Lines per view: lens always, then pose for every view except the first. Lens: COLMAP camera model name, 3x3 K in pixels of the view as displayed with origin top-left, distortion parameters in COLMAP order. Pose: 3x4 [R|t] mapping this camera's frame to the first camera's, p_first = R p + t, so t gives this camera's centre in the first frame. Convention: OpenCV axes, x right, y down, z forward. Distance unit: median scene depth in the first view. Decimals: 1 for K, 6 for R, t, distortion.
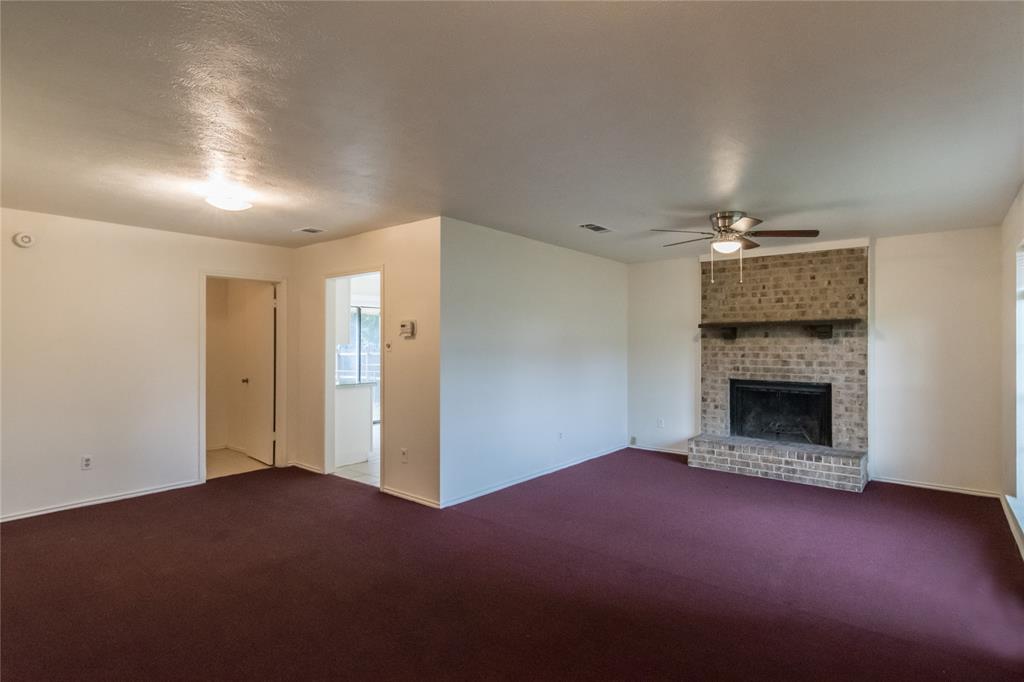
lens RADIAL K [[525.9, 0, 510.1], [0, 525.9, 341.4], [0, 0, 1]] dist [0.000482, 0.000100]
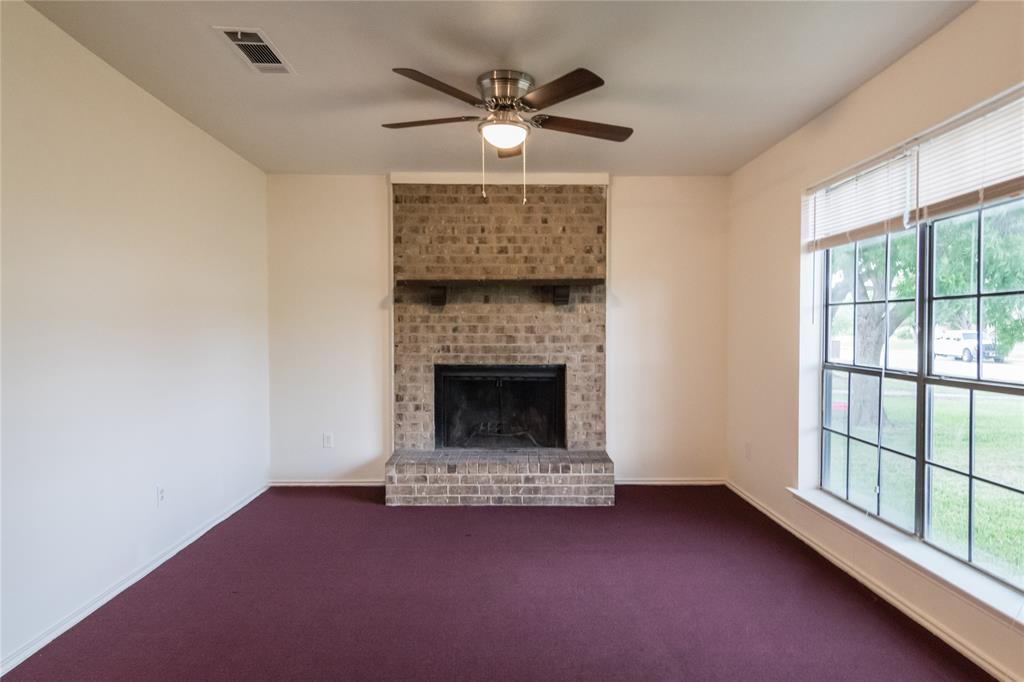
lens RADIAL K [[640.7, 0, 516.7], [0, 640.7, 350.3], [0, 0, 1]] dist [0.007889, -0.000854]
pose [[0.770166, -0.027443, 0.637253, -0.023492], [-0.000311, 0.999058, 0.043400, 0.018195], [-0.637843, -0.033624, 0.769432, 0.315383]]
